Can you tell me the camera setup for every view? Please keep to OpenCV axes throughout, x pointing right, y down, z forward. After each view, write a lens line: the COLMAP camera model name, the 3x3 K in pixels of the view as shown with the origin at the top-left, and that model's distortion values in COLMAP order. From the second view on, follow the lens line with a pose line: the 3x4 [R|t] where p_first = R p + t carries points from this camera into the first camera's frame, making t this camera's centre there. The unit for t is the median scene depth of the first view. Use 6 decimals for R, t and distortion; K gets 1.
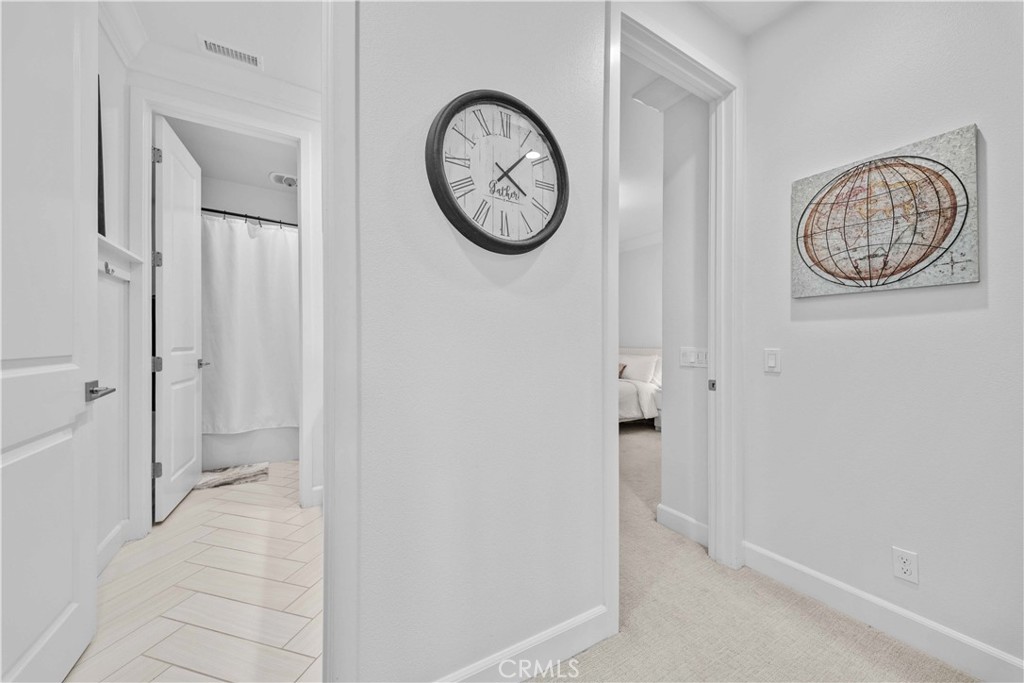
lens RADIAL K [[362.6, 0, 512.3], [0, 362.6, 346.3], [0, 0, 1]] dist [0.000728, -0.003167]
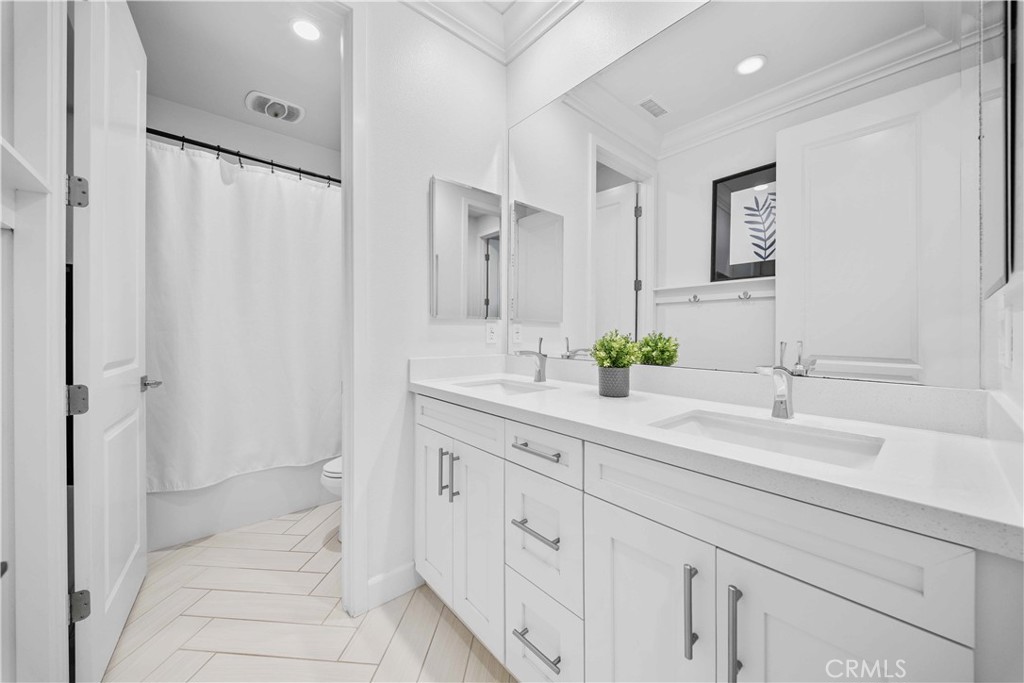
lens RADIAL K [[362.6, 0, 509.9], [0, 362.6, 332.7], [0, 0, 1]] dist [0.000728, -0.003167]
pose [[0.987969, -0.010743, 0.154279, -0.352847], [0.011500, 0.999926, -0.004017, -0.027106], [-0.154224, 0.005743, 0.988019, 0.312600]]
